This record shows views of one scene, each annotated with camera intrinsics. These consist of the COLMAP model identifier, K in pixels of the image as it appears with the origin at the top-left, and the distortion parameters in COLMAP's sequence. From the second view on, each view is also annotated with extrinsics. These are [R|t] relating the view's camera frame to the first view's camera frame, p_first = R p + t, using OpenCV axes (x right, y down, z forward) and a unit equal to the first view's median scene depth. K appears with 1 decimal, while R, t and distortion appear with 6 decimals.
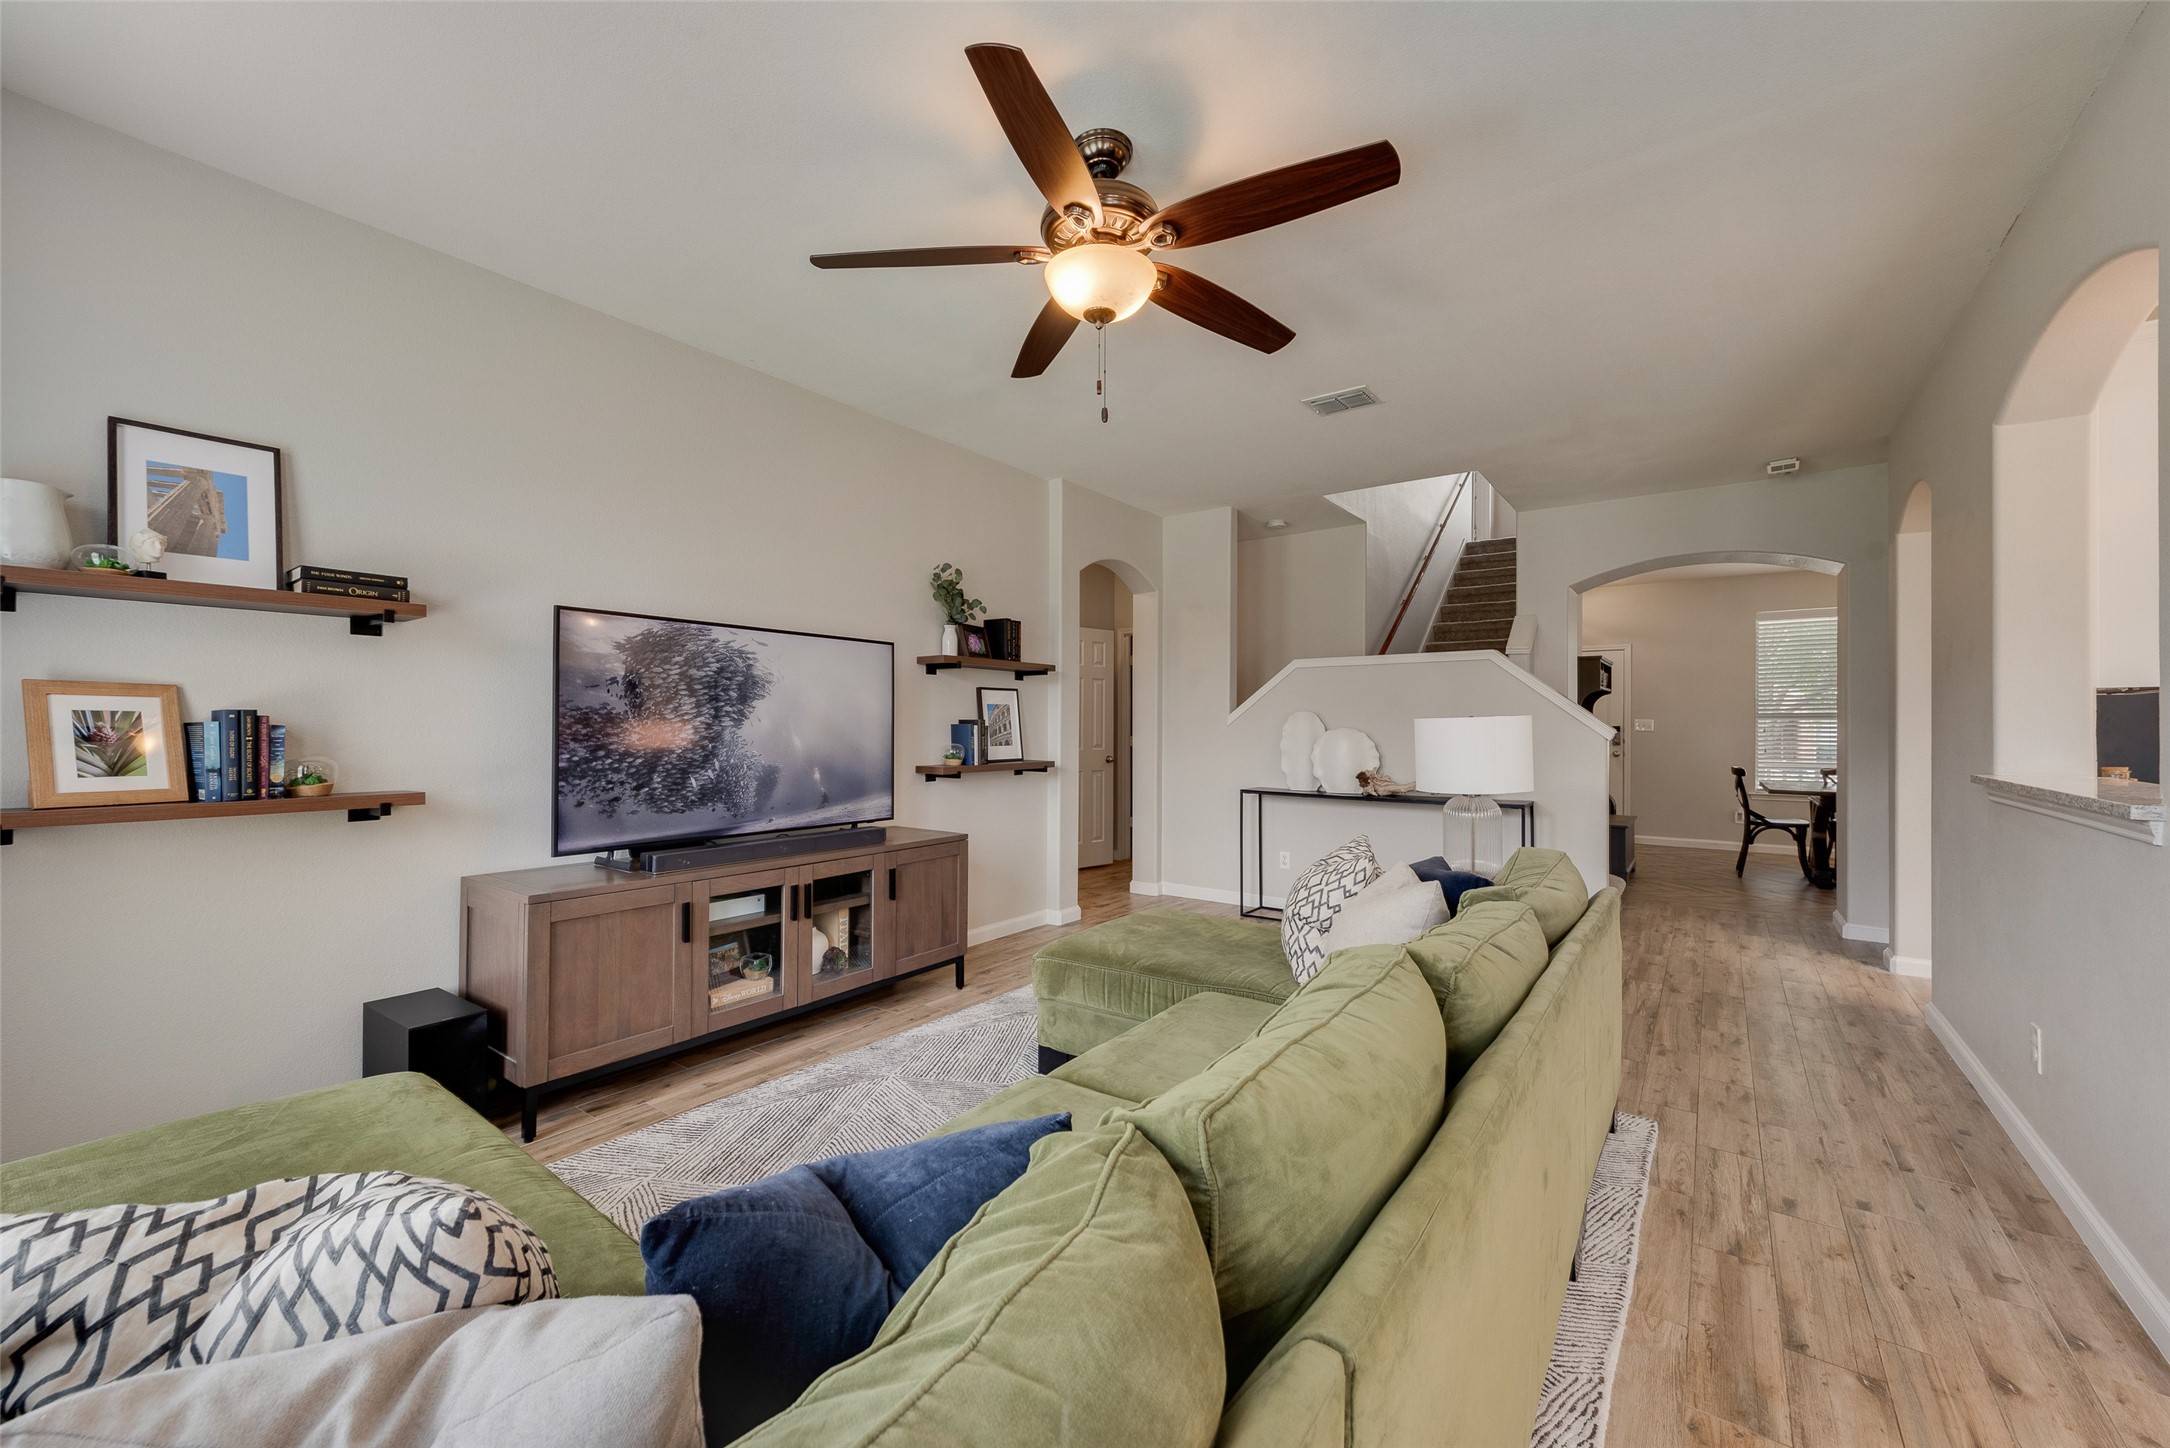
lens RADIAL K [[849.4, 0, 1077.3], [0, 849.4, 719.8], [0, 0, 1]] dist [0.013244, -0.003211]
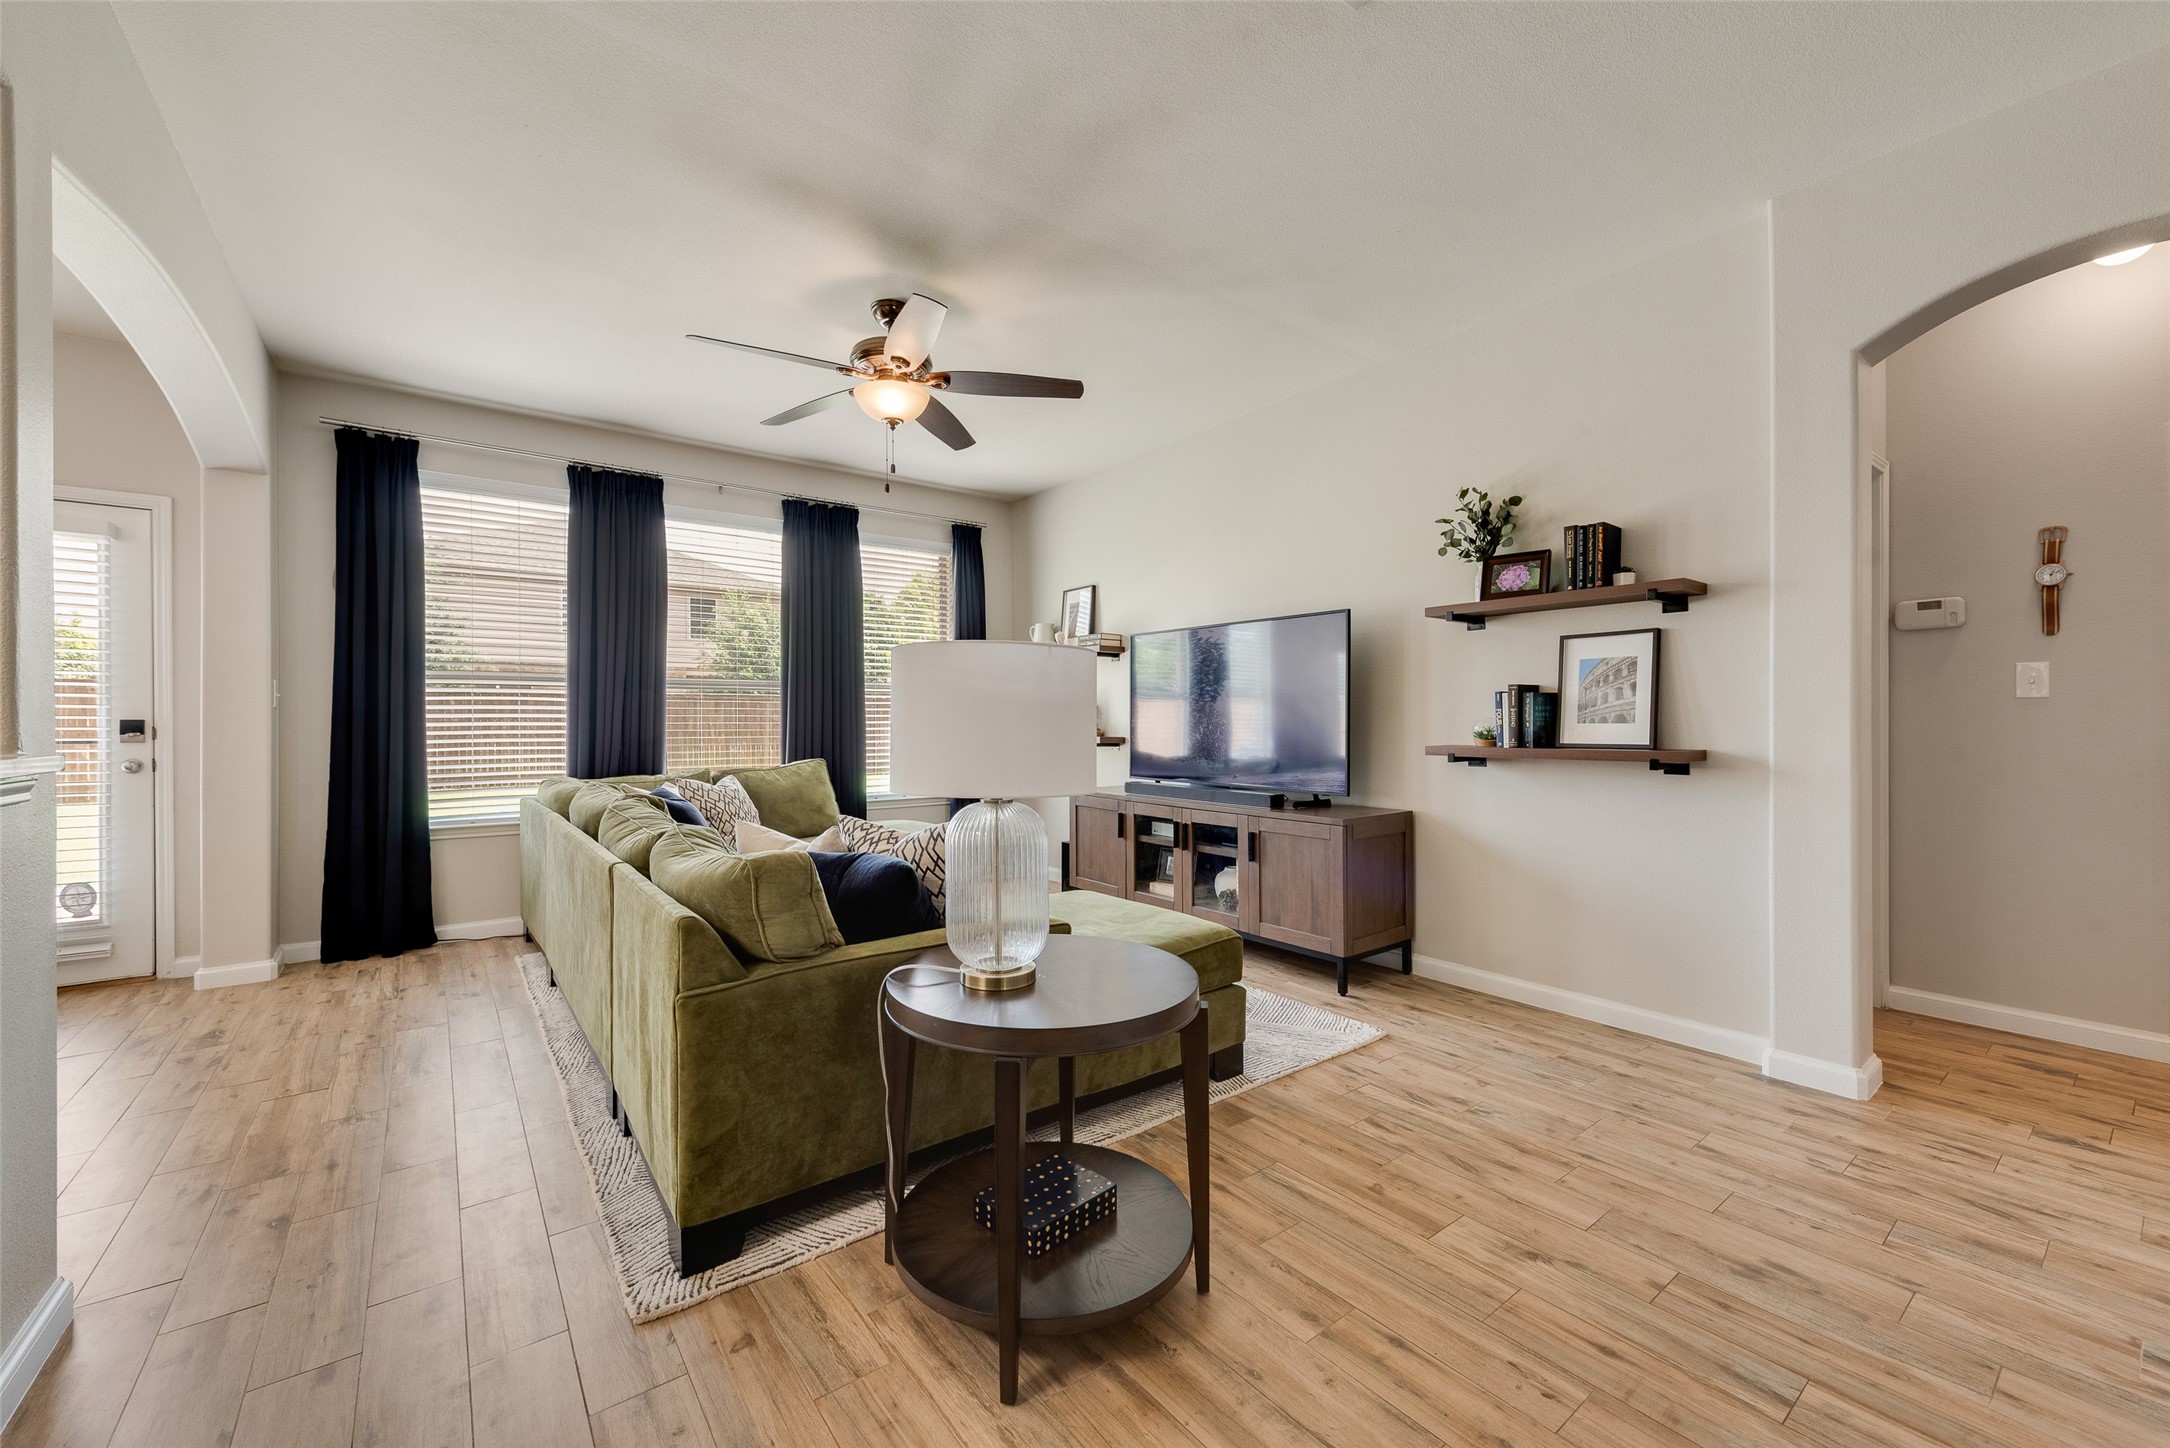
lens RADIAL K [[849.4, 0, 1076.8], [0, 849.4, 718.8], [0, 0, 1]] dist [0.013244, -0.003211]
pose [[-0.285287, -0.002786, -0.958438, 0.829232], [0.006175, 0.999970, -0.004745, 0.035895], [0.958422, -0.007272, -0.285261, 1.047976]]
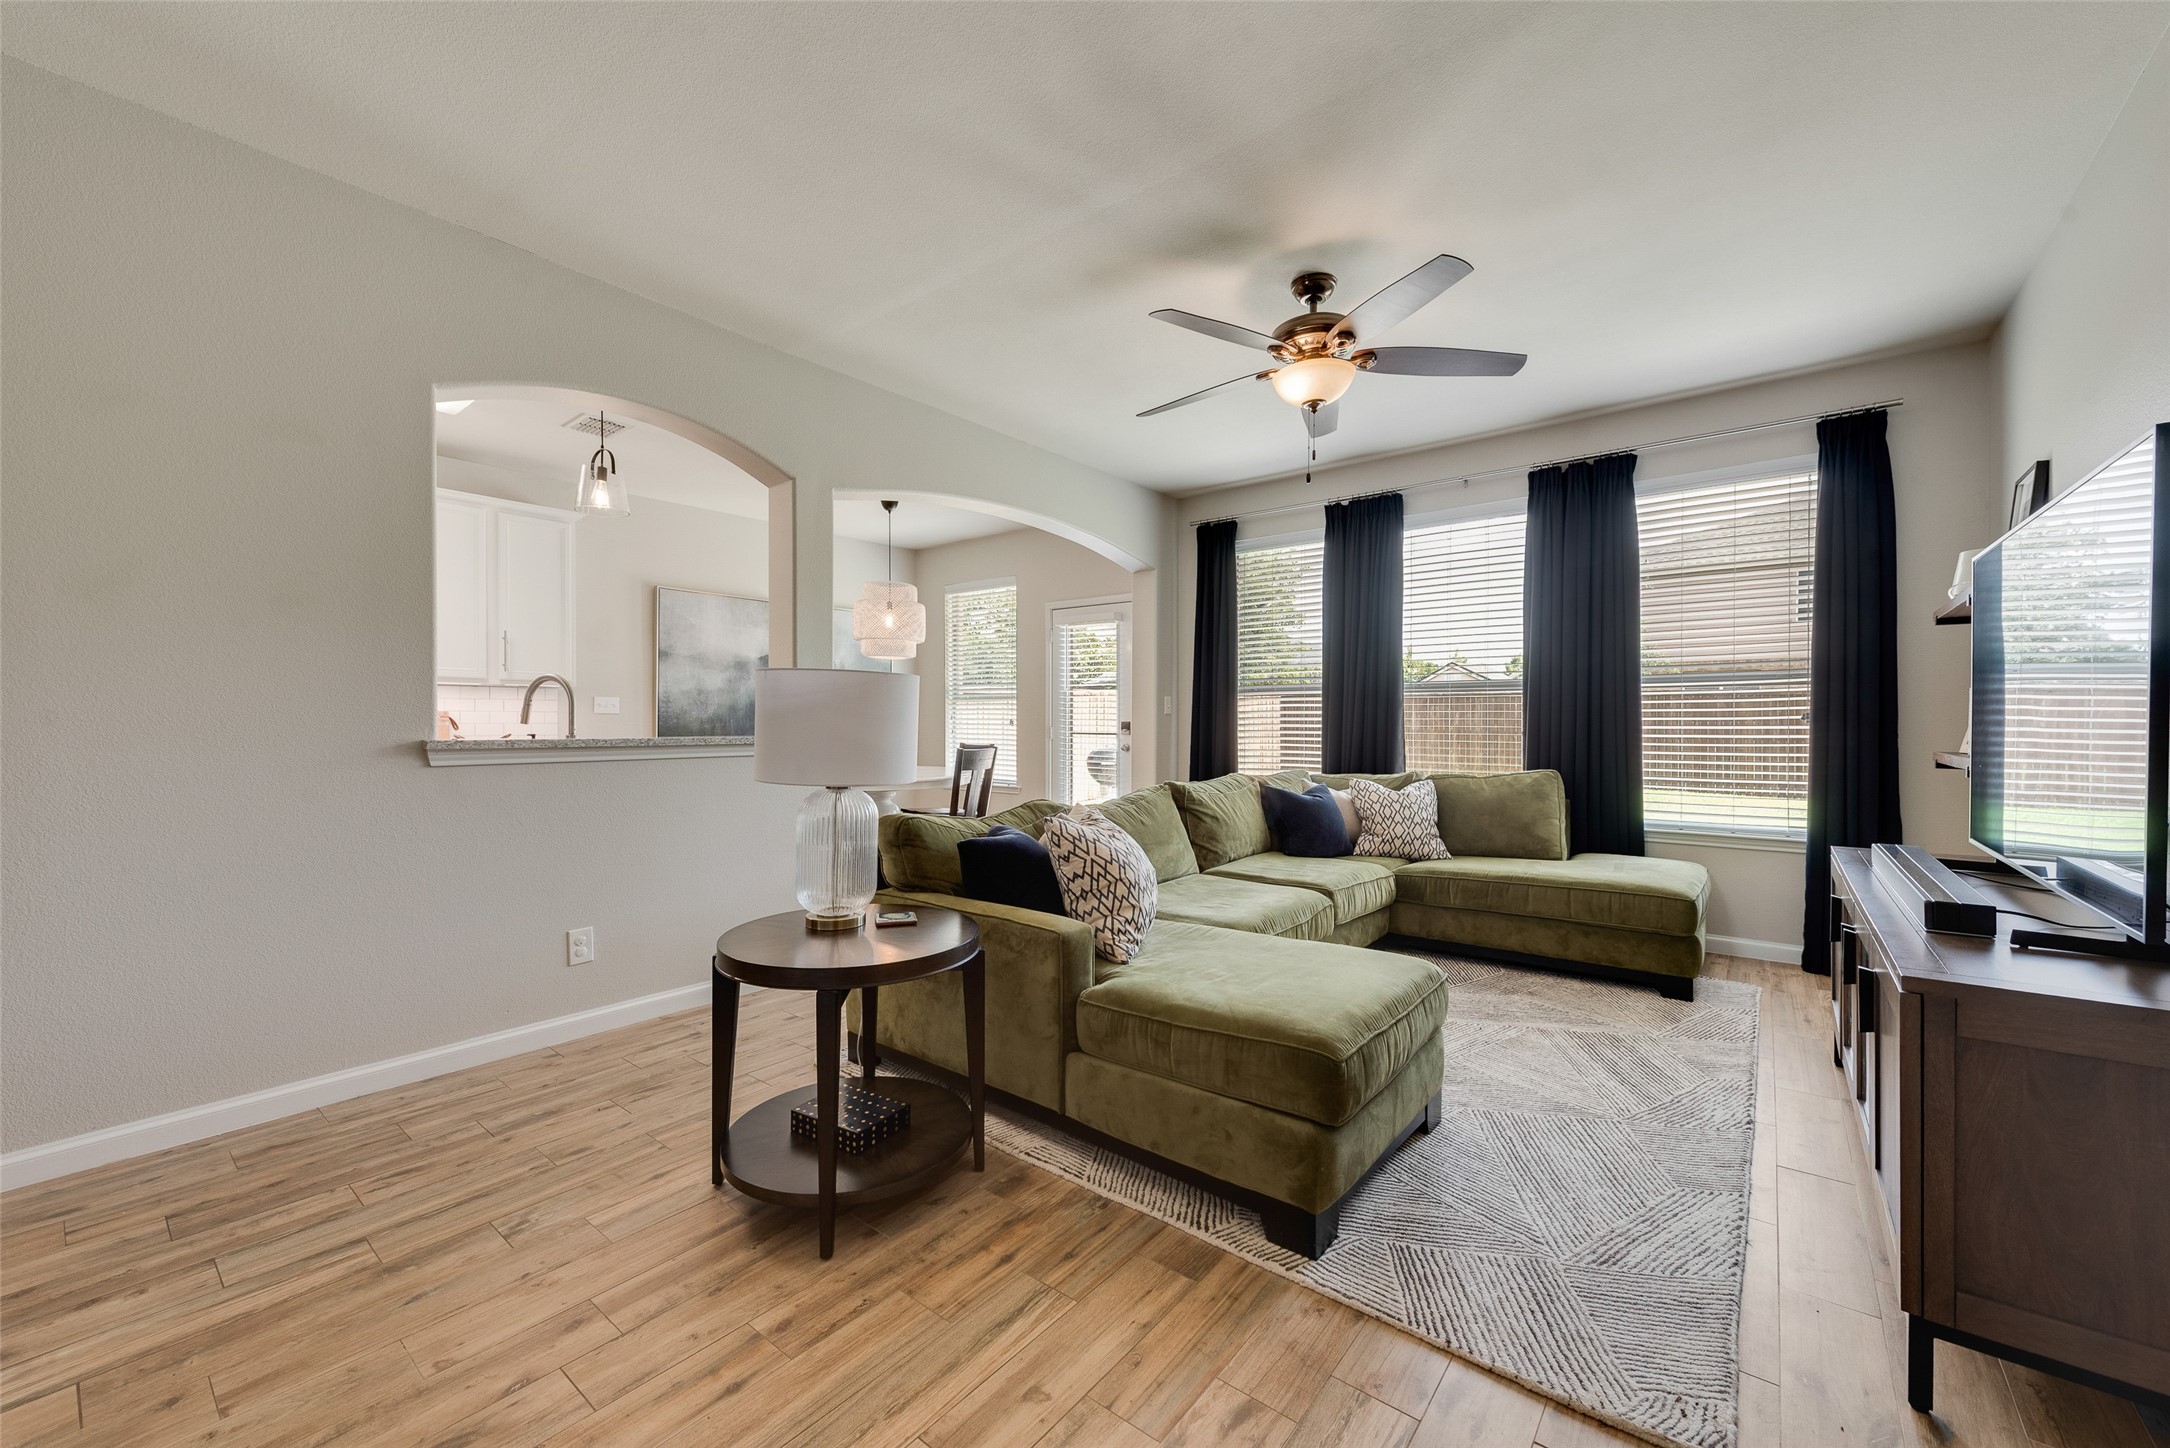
lens RADIAL K [[849.4, 0, 1069.9], [0, 849.4, 725.2], [0, 0, 1]] dist [0.013244, -0.003211]
pose [[-0.998726, -0.003902, 0.050306, 0.212320], [-0.003895, 0.999992, 0.000233, 0.032507], [-0.050306, 0.000036, -0.998734, 1.461863]]
